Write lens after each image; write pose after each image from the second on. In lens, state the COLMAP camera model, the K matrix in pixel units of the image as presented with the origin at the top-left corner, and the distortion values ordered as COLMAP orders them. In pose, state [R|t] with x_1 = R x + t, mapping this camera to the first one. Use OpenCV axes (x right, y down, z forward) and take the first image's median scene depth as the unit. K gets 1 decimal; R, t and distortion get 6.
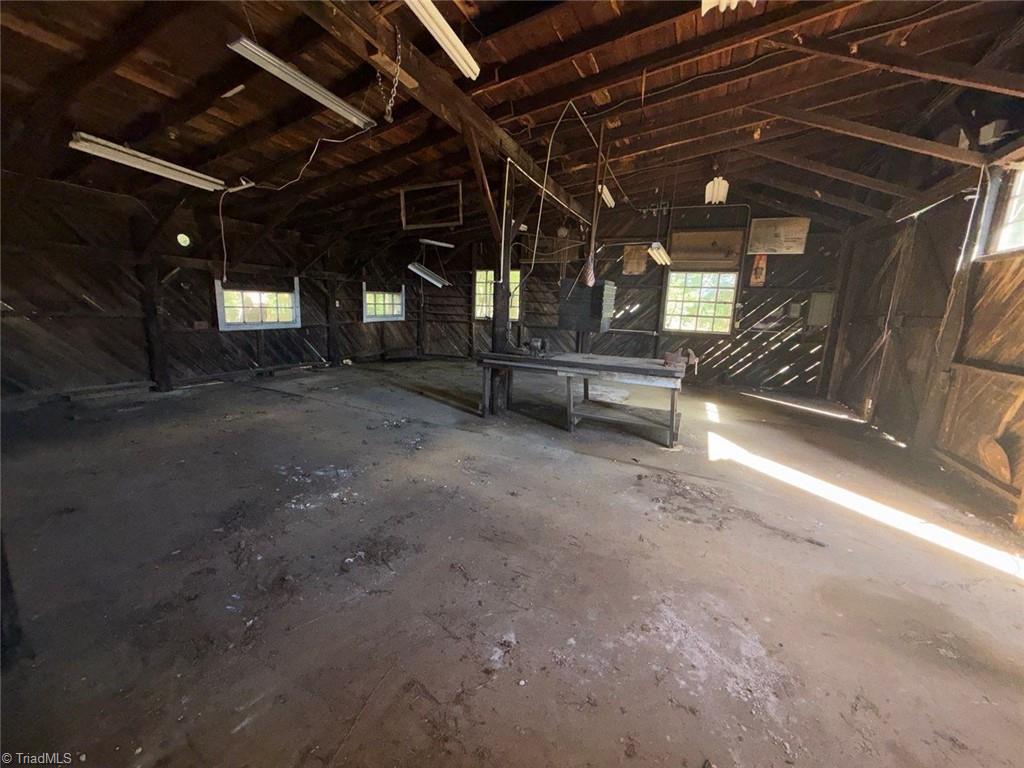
lens RADIAL K [[411.8, 0, 509.4], [0, 411.8, 387.2], [0, 0, 1]] dist [0.001740, 0.000127]
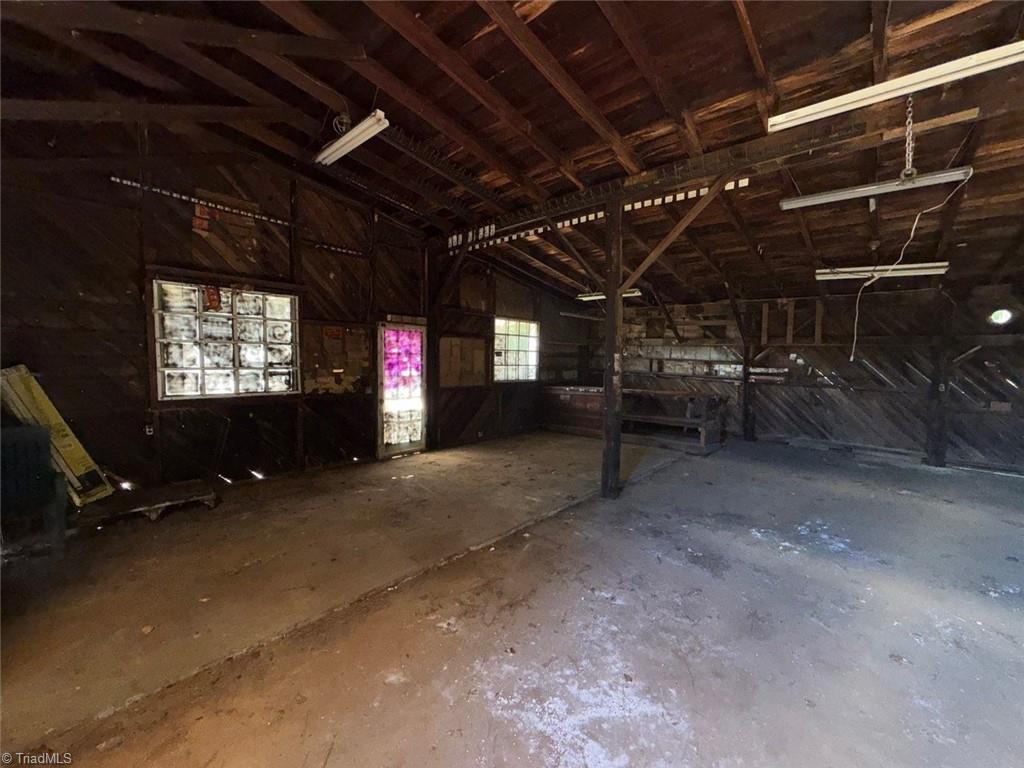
lens RADIAL K [[411.8, 0, 509.4], [0, 411.8, 387.2], [0, 0, 1]] dist [0.001740, 0.000127]
pose [[-0.330888, 0.019567, -0.943467, 0.902943], [-0.205768, 0.974232, 0.092370, -0.107818], [0.920963, 0.224700, -0.318335, 0.575836]]
